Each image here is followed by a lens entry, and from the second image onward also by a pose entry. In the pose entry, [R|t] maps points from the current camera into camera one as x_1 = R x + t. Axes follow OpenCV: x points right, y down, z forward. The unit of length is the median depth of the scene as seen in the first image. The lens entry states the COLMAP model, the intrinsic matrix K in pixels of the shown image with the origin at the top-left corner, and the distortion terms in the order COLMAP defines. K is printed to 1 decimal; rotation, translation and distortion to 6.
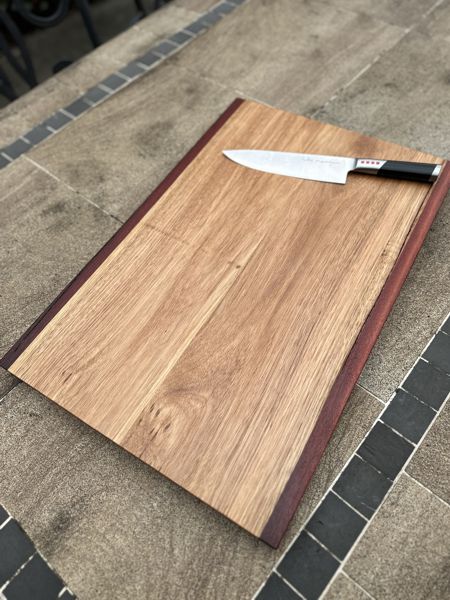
lens RADIAL K [[438.8, 0, 225.5], [0, 438.8, 304.4], [0, 0, 1]] dist [-0.002976, -0.012293]
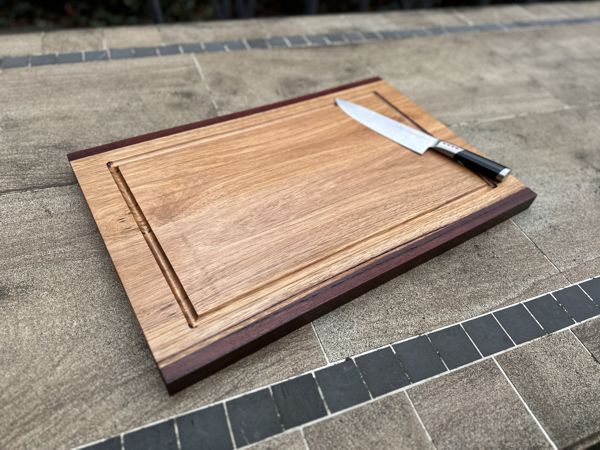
lens RADIAL K [[438.8, 0, 301.3], [0, 438.8, 222.4], [0, 0, 1]] dist [-0.002976, -0.012293]
pose [[0.865241, 0.457445, -0.205188, 0.375033], [-0.491427, 0.854873, -0.166409, 0.155867], [0.099286, 0.244818, 0.964472, 0.009033]]
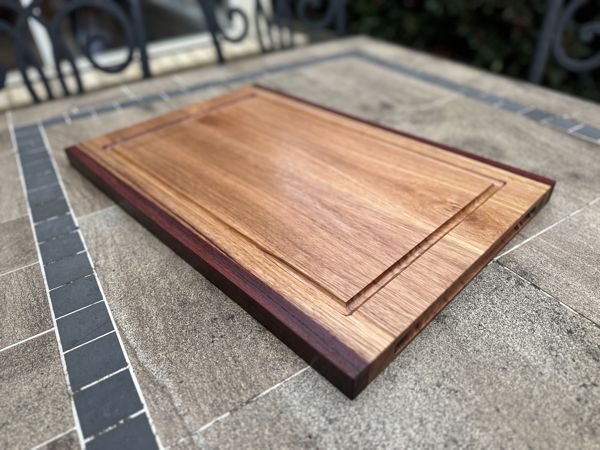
lens RADIAL K [[435.9, 0, 301.7], [0, 435.9, 224.0], [0, 0, 1]] dist [0.012921, -0.026157]
pose [[-0.286131, 0.635508, -0.717118, 1.034538], [-0.785251, 0.273360, 0.555567, -0.867045], [0.549099, 0.722083, 0.420817, 0.870616]]
